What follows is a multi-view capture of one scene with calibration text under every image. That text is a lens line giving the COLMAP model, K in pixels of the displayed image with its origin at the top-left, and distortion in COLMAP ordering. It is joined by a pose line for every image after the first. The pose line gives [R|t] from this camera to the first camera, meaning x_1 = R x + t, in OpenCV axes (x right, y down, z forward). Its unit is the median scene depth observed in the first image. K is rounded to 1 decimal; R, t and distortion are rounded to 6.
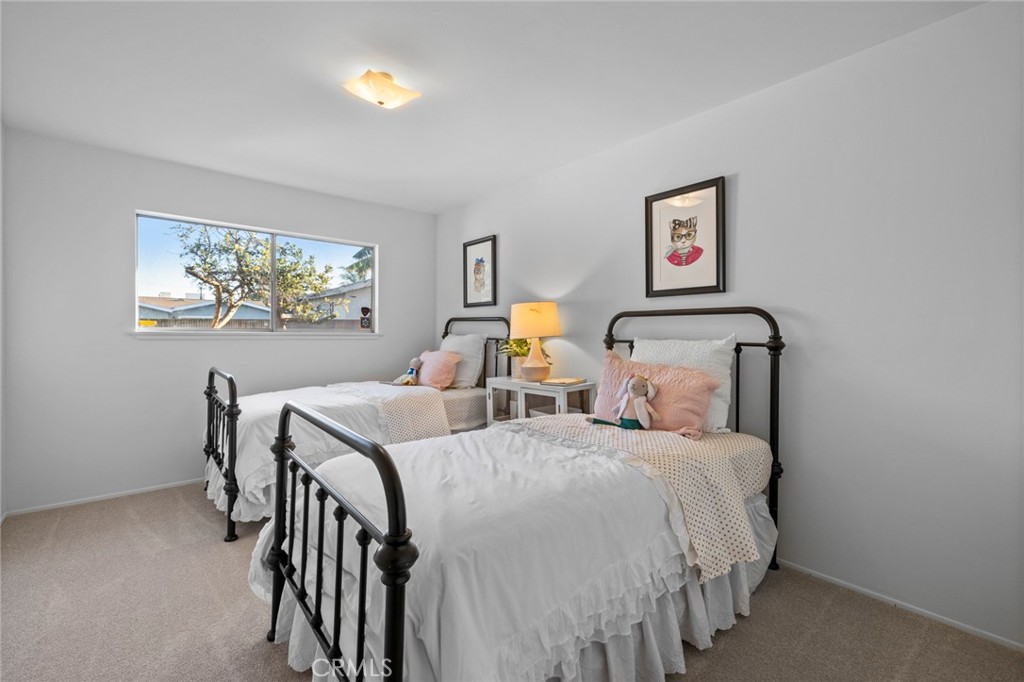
lens RADIAL K [[440.6, 0, 513.1], [0, 440.6, 334.5], [0, 0, 1]] dist [0.000130, -0.000262]
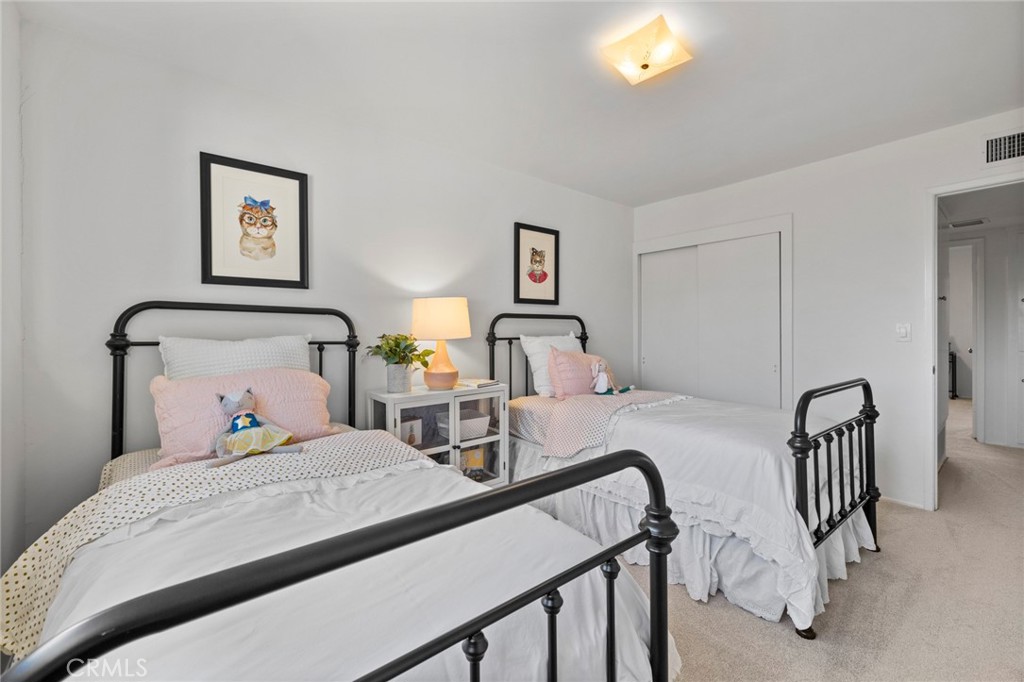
lens RADIAL K [[440.6, 0, 513.1], [0, 440.6, 334.5], [0, 0, 1]] dist [0.000130, -0.000262]
pose [[-0.007001, -0.009032, 0.999935, -0.955945], [0.010691, 0.999901, 0.009106, -0.006392], [-0.999918, 0.010754, -0.006903, 1.032150]]
